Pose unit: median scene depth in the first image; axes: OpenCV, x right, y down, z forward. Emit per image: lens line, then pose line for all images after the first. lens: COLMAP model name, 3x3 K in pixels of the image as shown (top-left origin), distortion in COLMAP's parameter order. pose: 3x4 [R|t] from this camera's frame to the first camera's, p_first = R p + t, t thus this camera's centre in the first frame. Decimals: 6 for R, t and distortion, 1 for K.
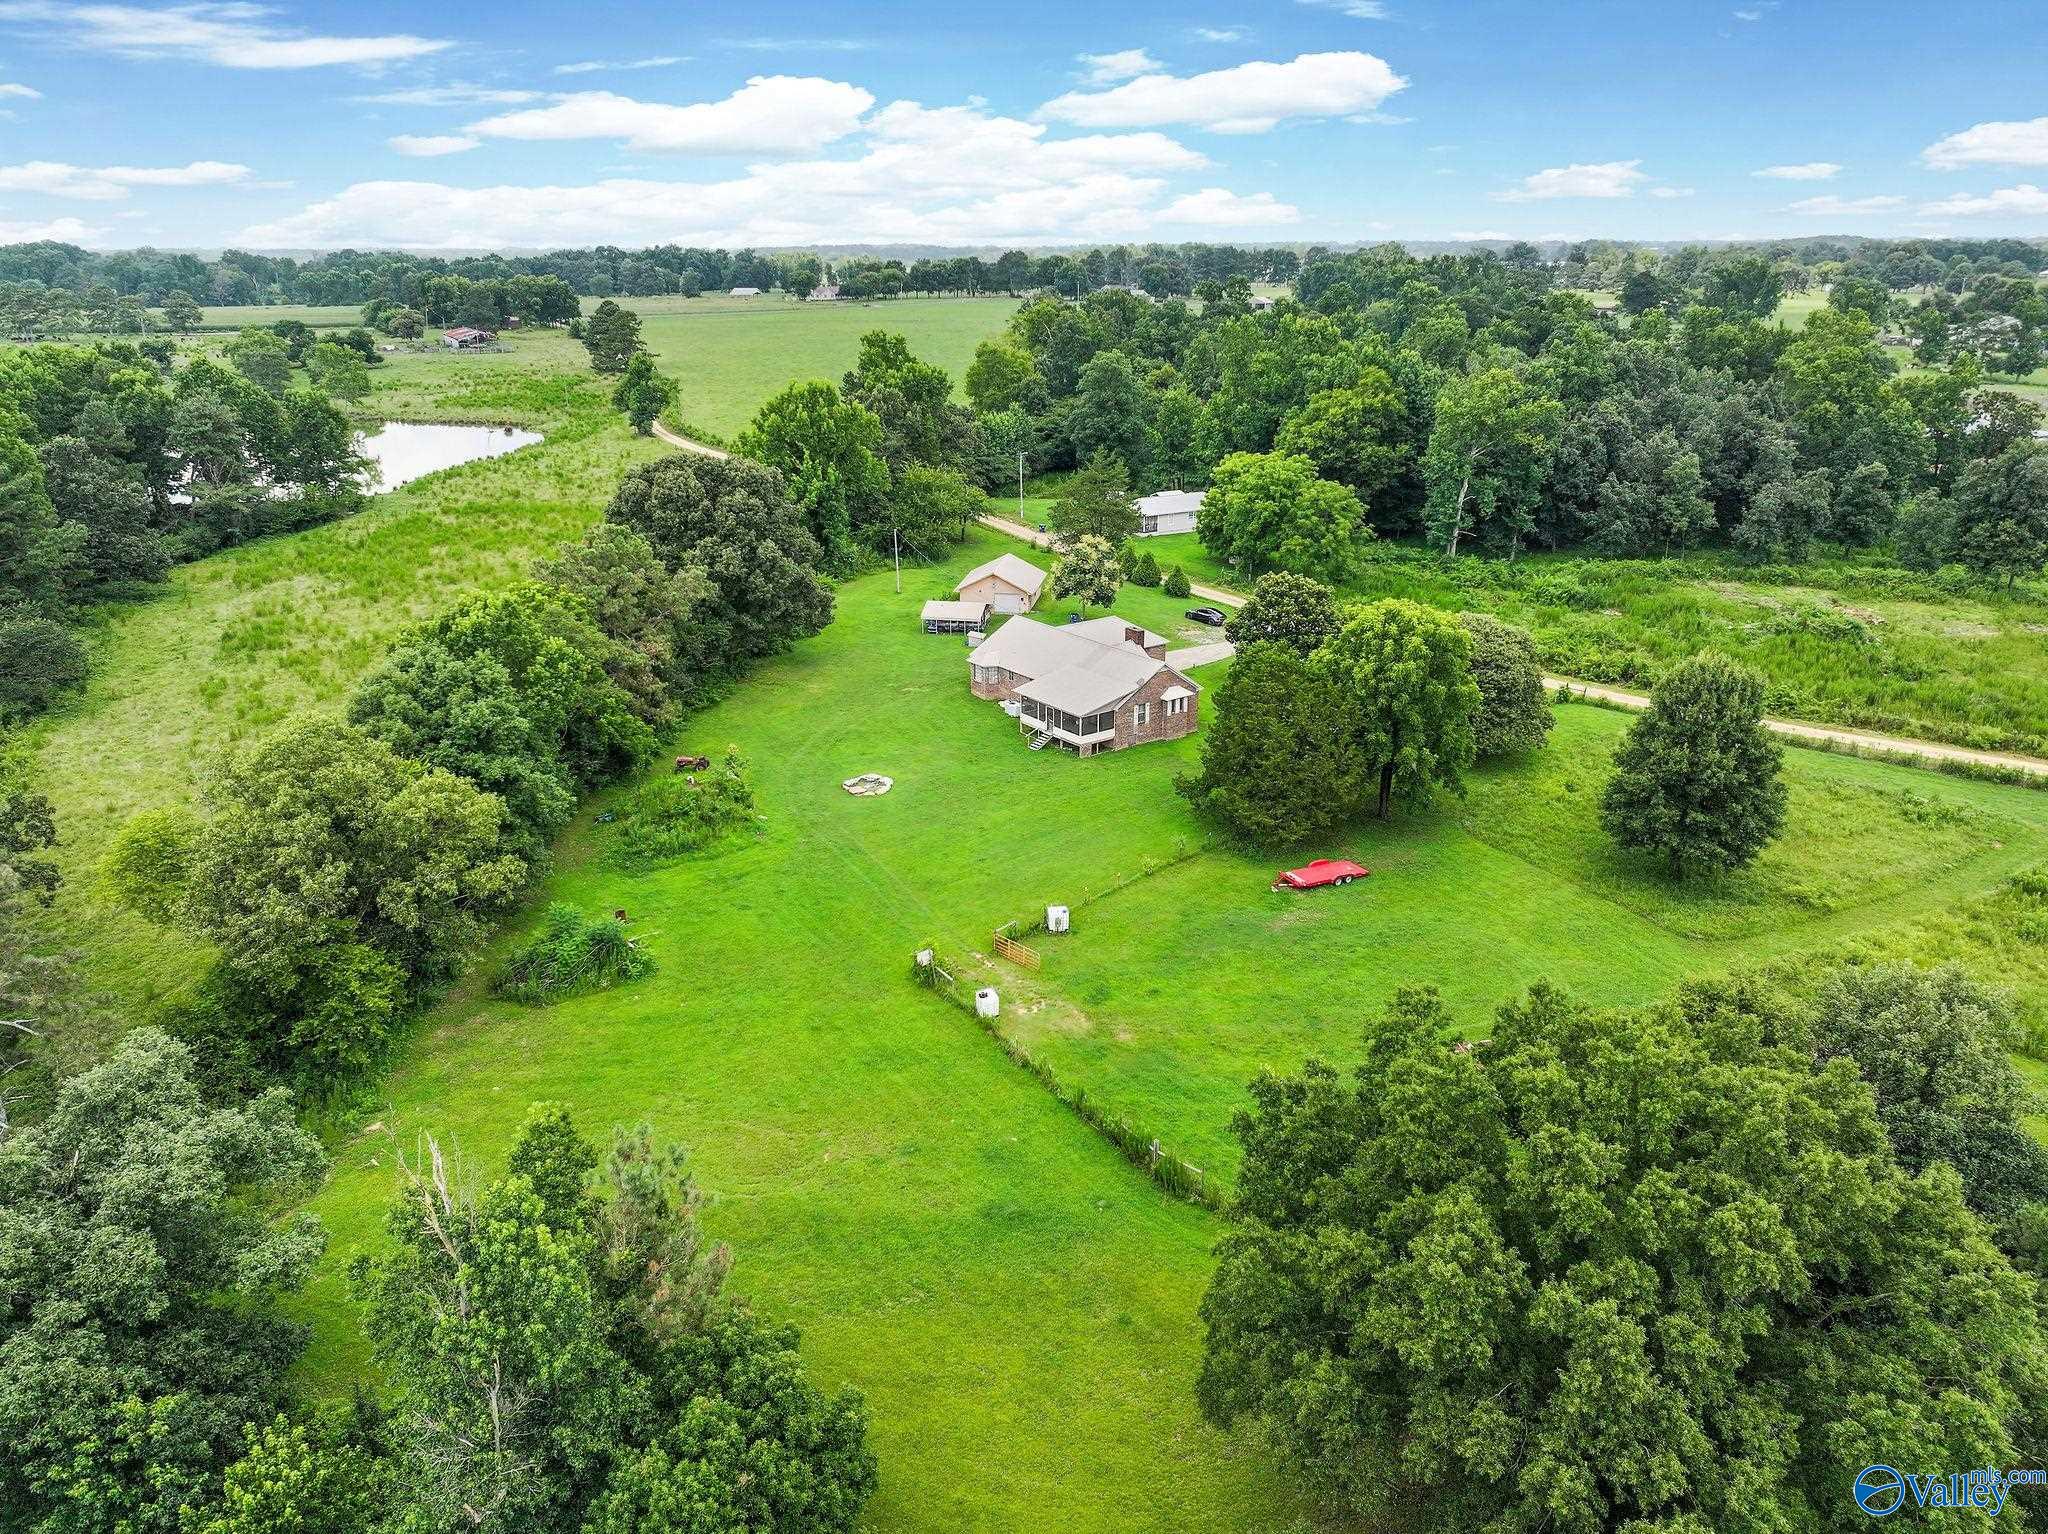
lens RADIAL K [[1442.0, 0, 1024.0], [0, 1442.0, 767.0], [0, 0, 1]] dist [-0.009112, 0.029470]
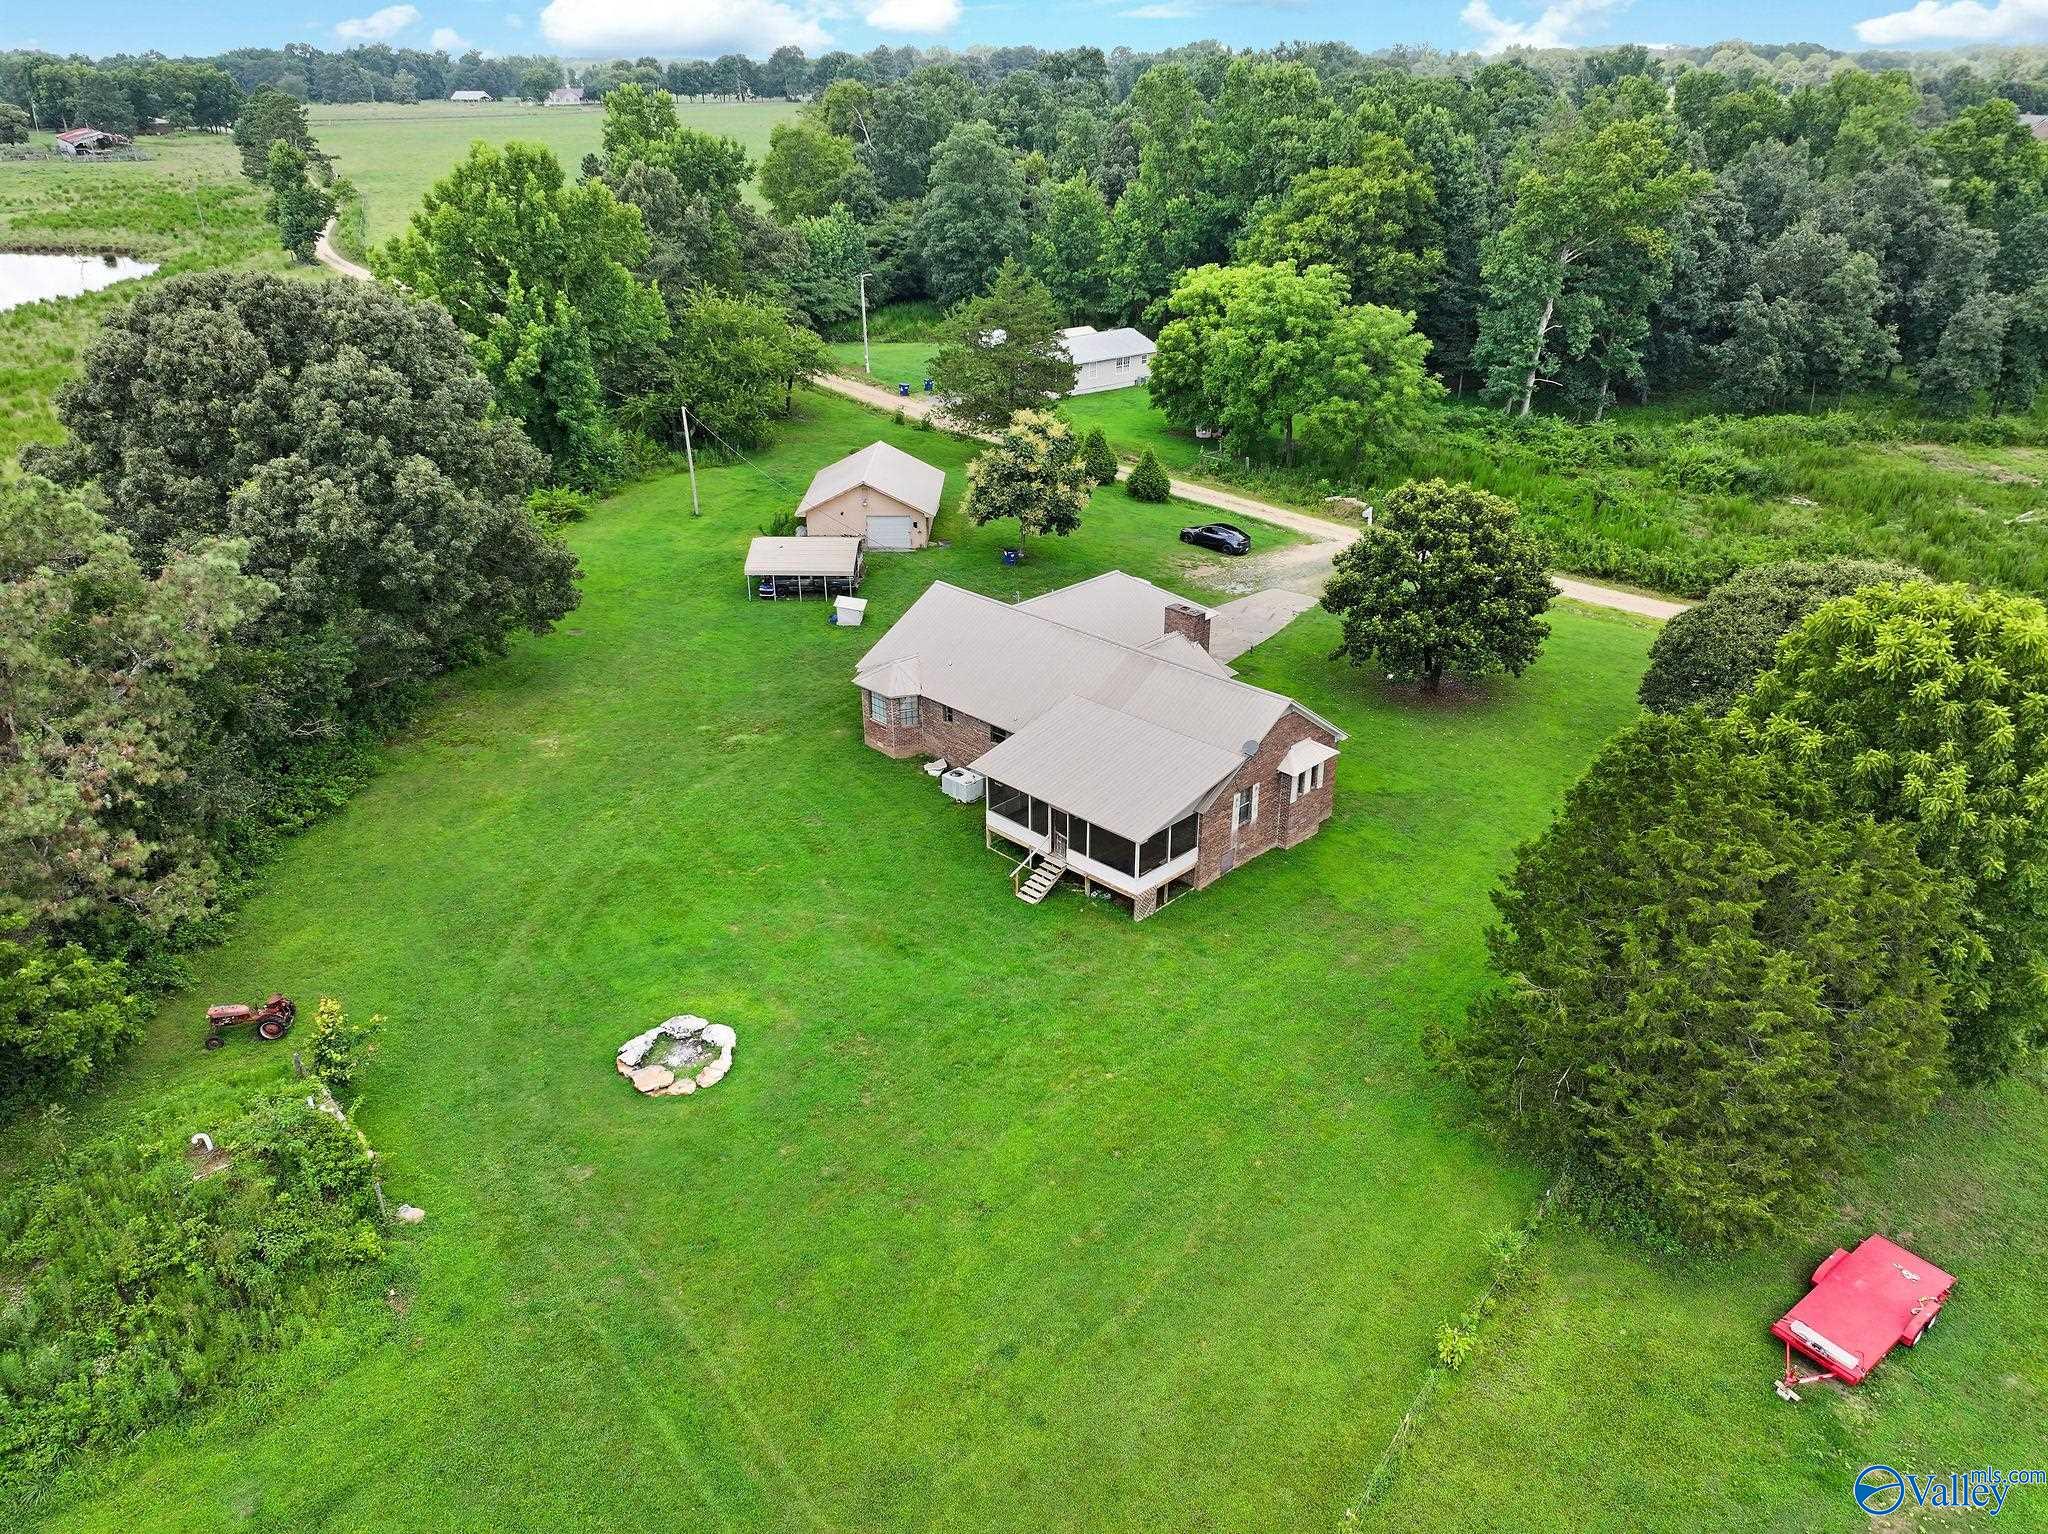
lens RADIAL K [[1442.0, 0, 1024.0], [0, 1442.0, 767.0], [0, 0, 1]] dist [-0.009112, 0.029470]
pose [[0.989230, -0.063803, 0.131731, -0.036264], [0.049293, 0.992641, 0.110612, -0.072072], [-0.137819, -0.102927, 0.985095, 0.361576]]
